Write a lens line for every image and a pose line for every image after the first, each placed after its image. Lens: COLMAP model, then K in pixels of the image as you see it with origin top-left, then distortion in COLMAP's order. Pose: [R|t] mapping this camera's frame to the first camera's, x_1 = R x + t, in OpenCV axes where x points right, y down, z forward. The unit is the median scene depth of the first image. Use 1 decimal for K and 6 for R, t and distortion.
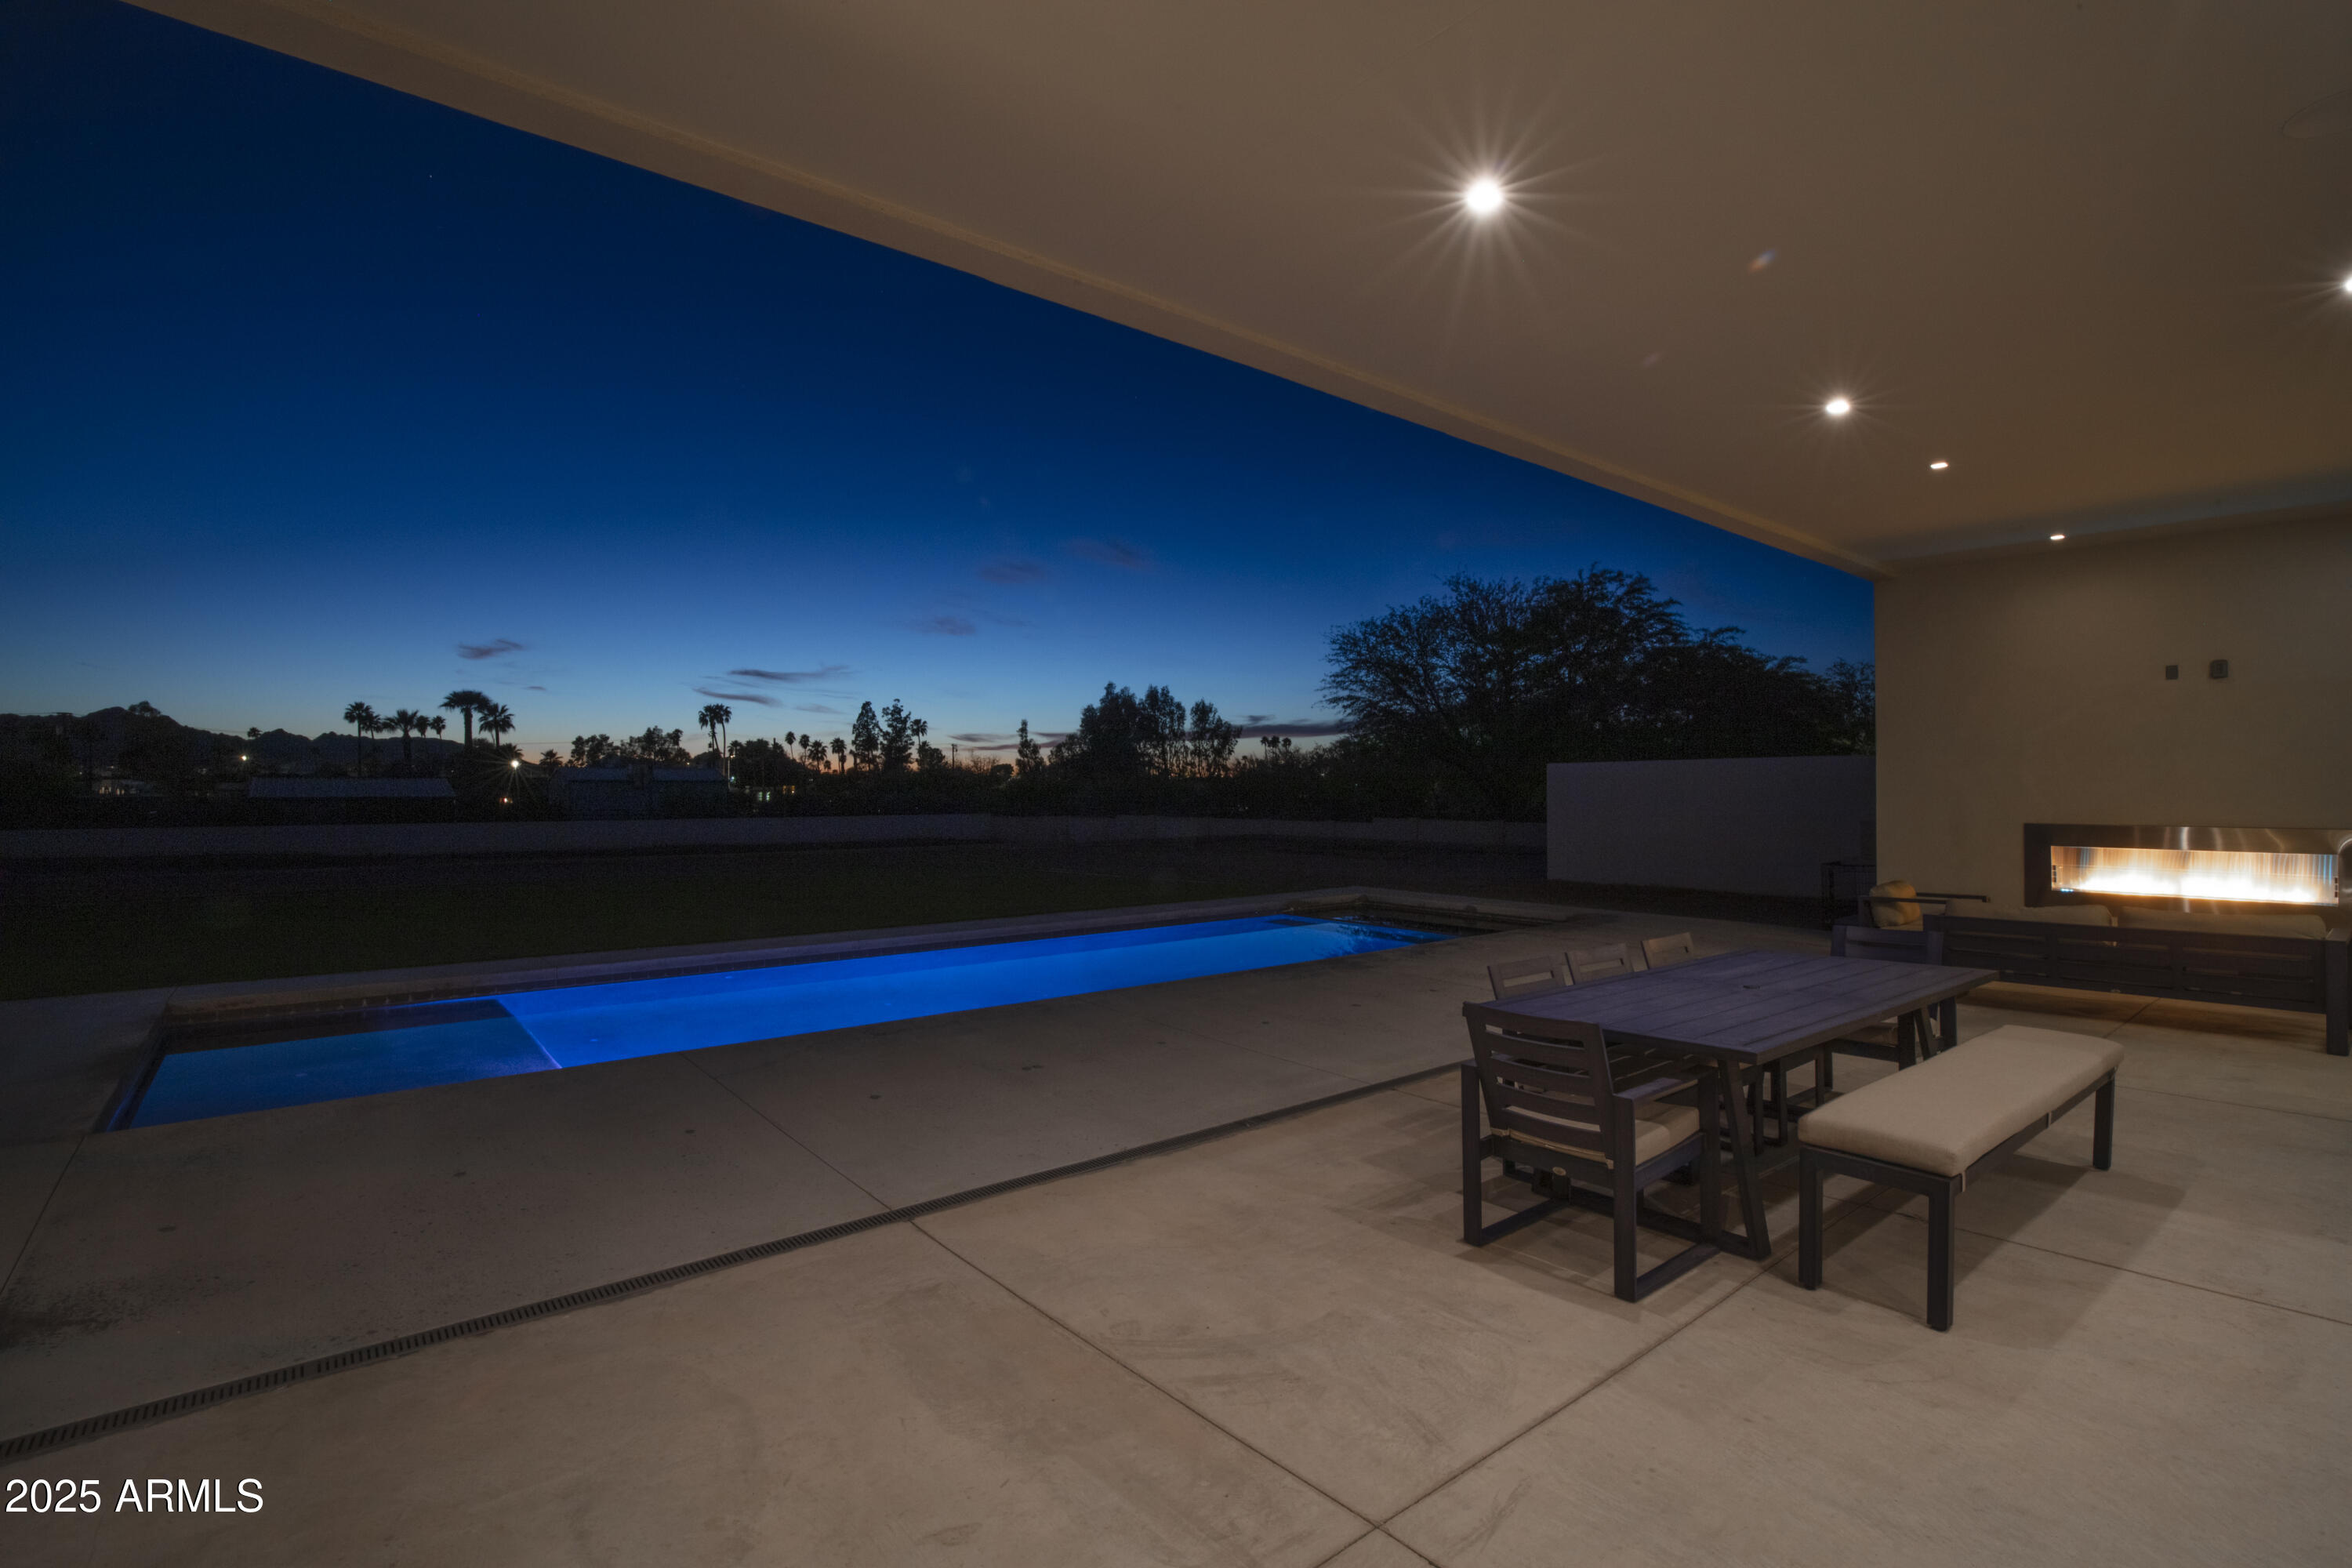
lens RADIAL K [[1086.4, 0, 1181.1], [0, 1086.4, 789.9], [0, 0, 1]] dist [-0.020181, 0.000949]
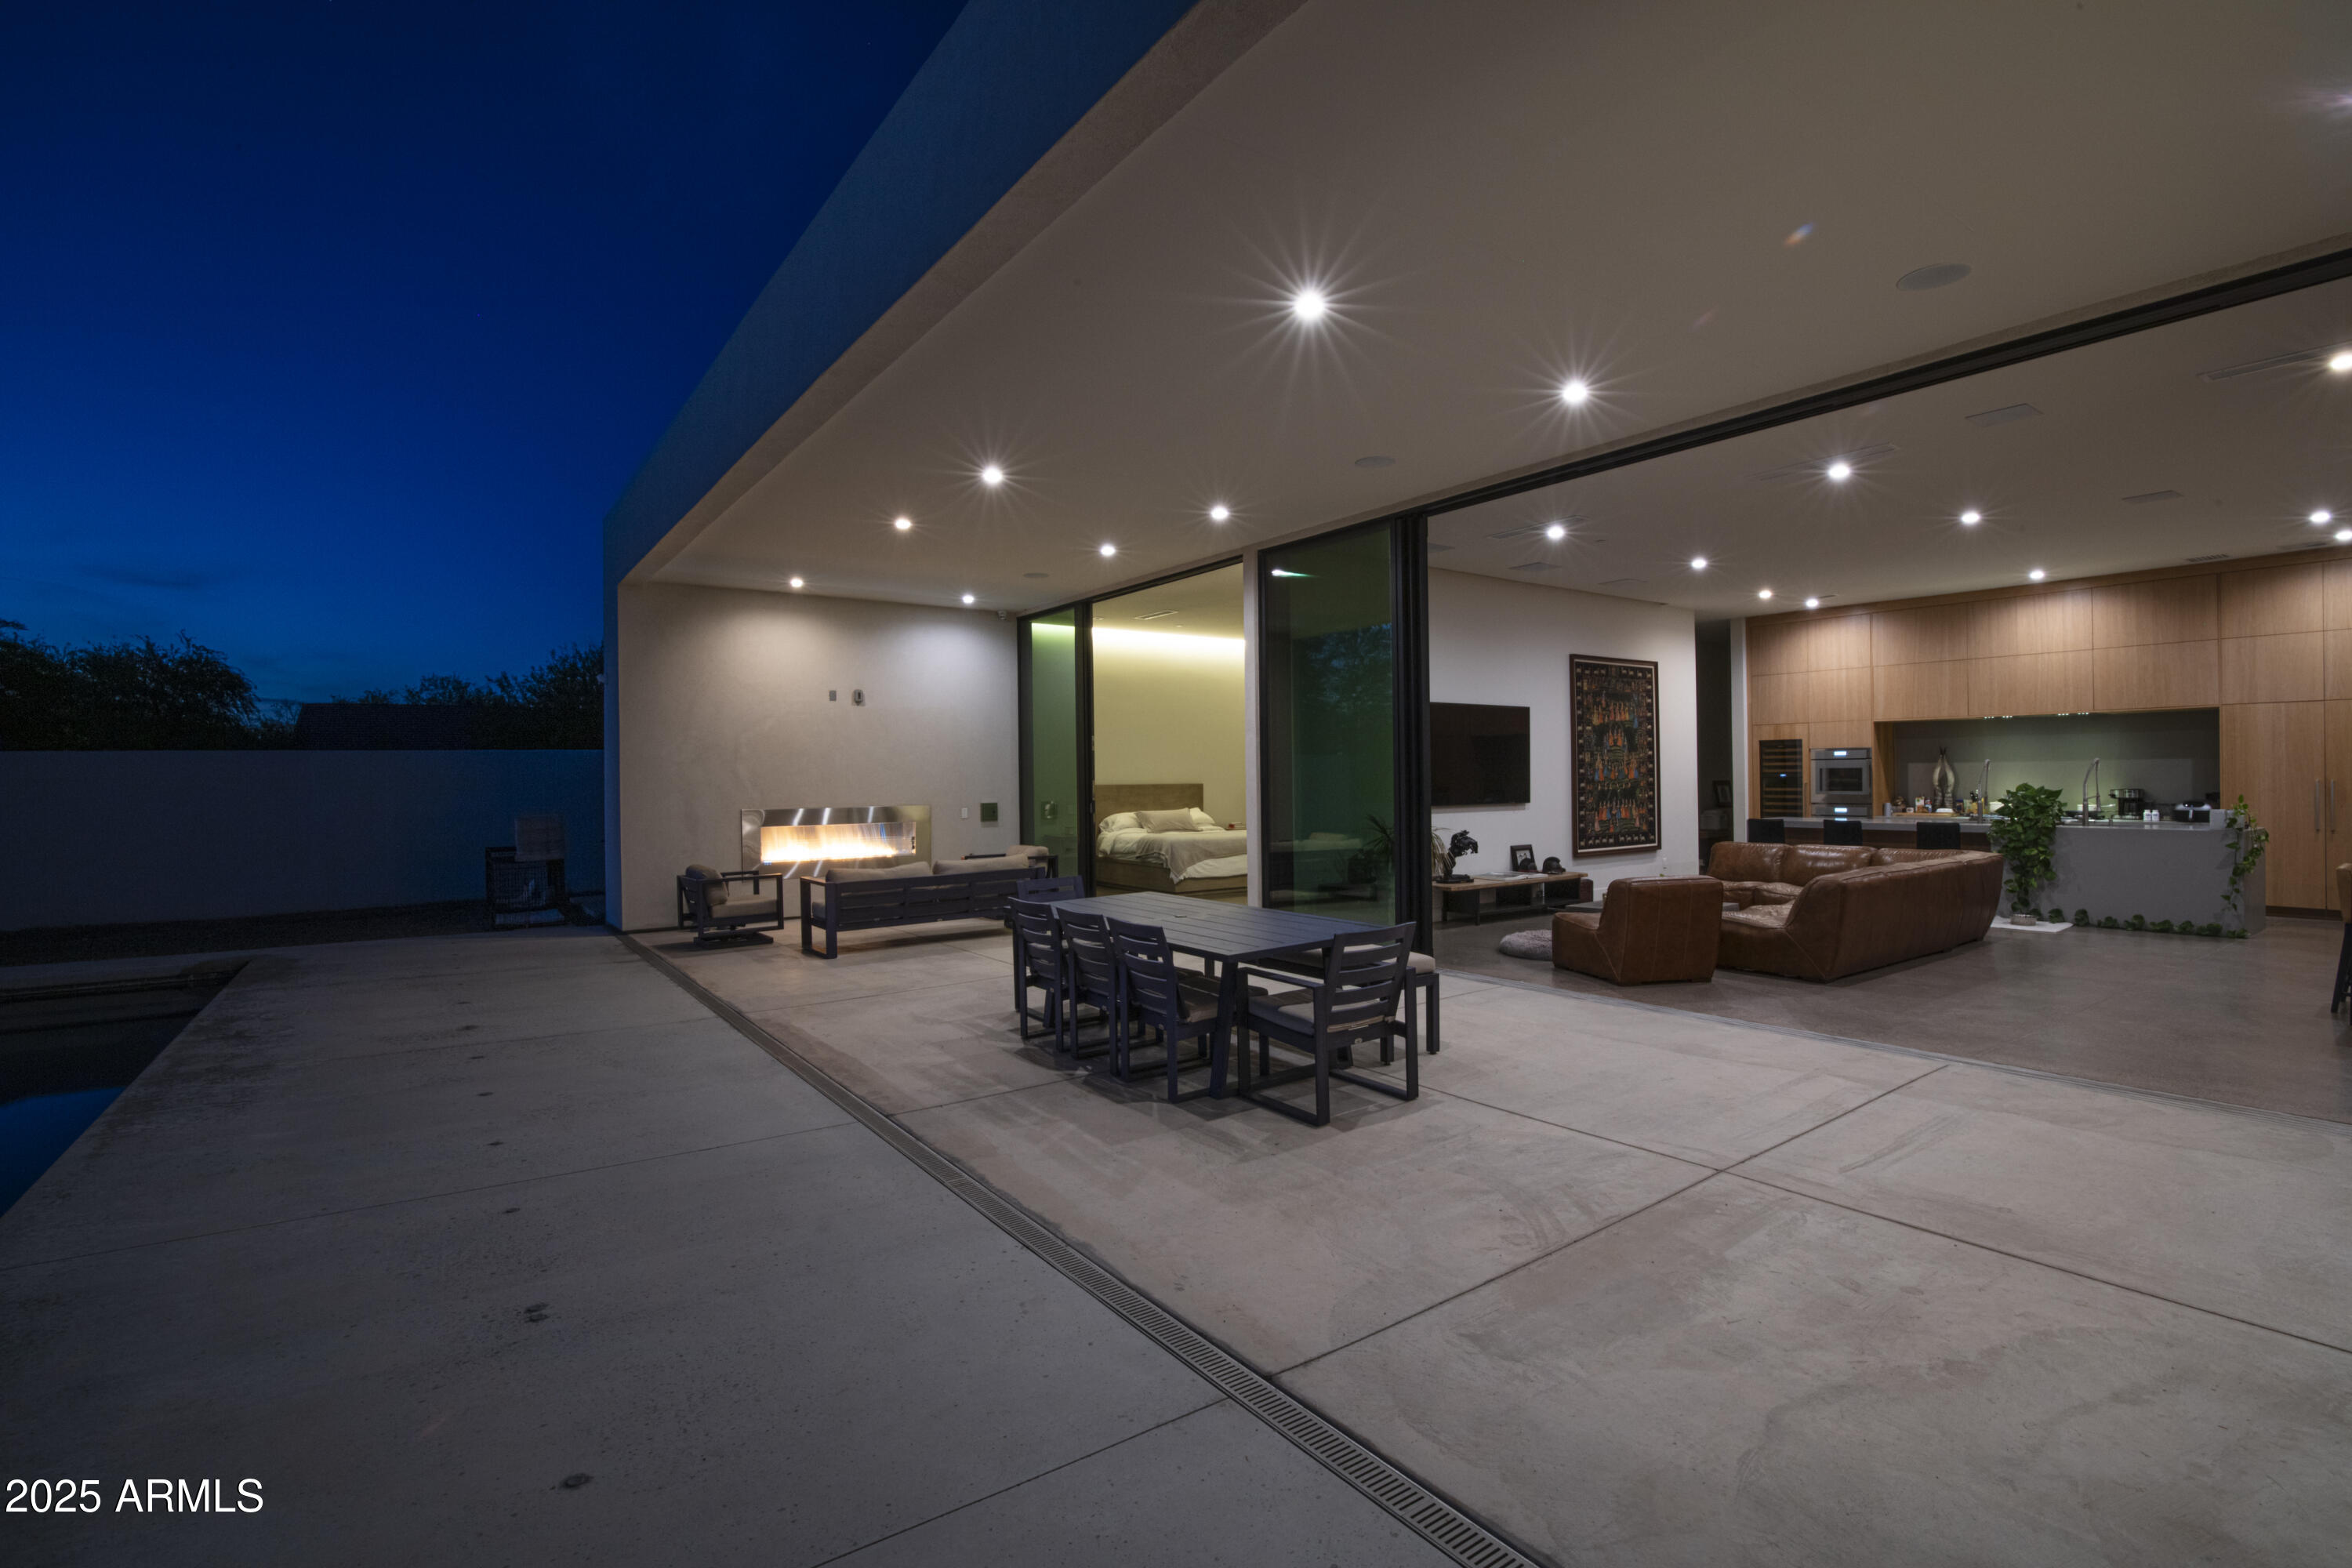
lens RADIAL K [[1086.4, 0, 1182.6], [0, 1086.4, 780.5], [0, 0, 1]] dist [-0.020181, 0.000949]
pose [[0.064788, 0.000094, 0.997899, -1.131346], [0.011917, 0.999929, -0.000868, 0.013995], [-0.997828, 0.011948, 0.064782, 1.196071]]
